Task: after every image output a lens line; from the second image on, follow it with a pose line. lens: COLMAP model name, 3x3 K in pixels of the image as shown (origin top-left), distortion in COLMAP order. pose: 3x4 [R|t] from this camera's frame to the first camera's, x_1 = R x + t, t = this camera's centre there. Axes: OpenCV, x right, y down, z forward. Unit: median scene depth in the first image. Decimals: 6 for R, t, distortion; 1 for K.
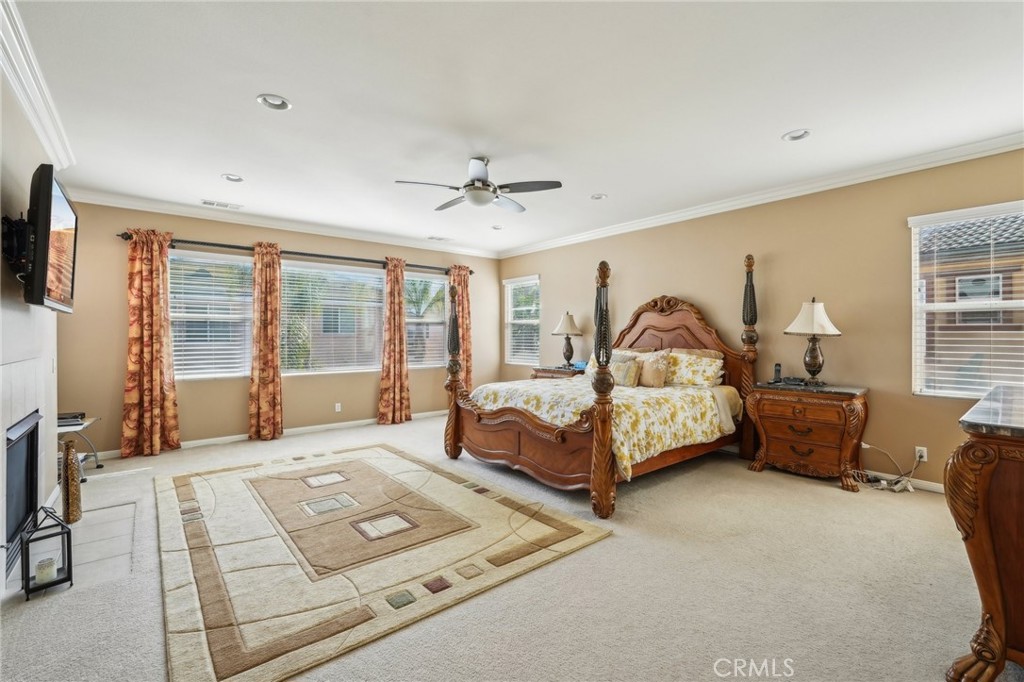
lens RADIAL K [[446.1, 0, 512.0], [0, 446.1, 341.0], [0, 0, 1]] dist [0.000564, 0.000110]
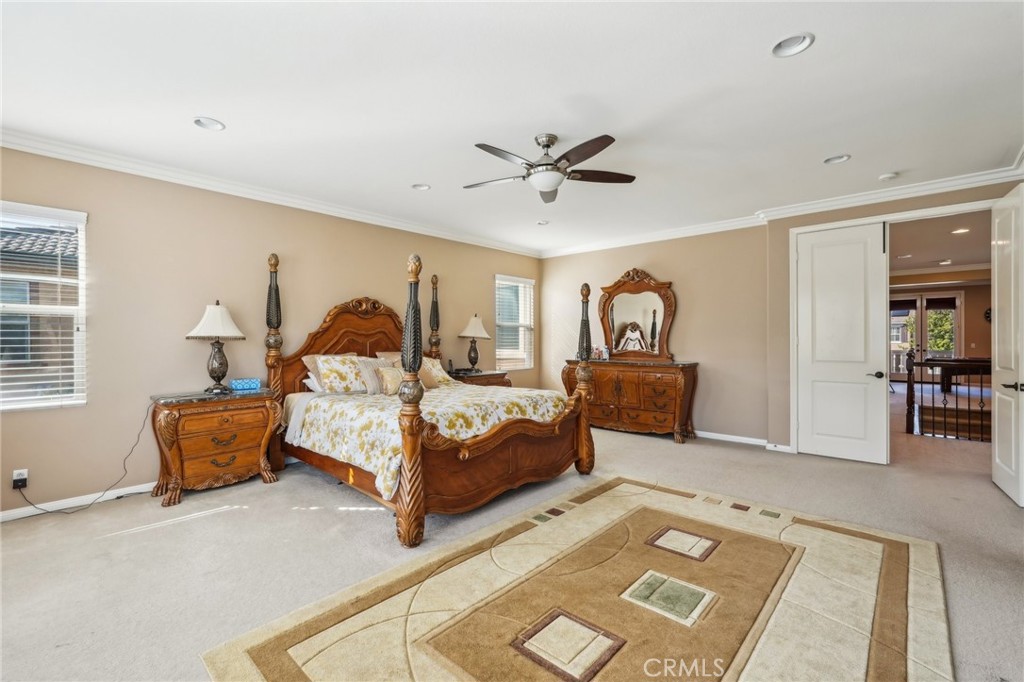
lens RADIAL K [[471.7, 0, 512.0], [0, 471.7, 341.0], [0, 0, 1]] dist [0.020348, 0.000046]
pose [[-0.159274, -0.003751, 0.987227, -0.903956], [0.018039, 0.999815, 0.006709, -0.012902], [-0.987070, 0.018877, -0.159177, 1.127047]]
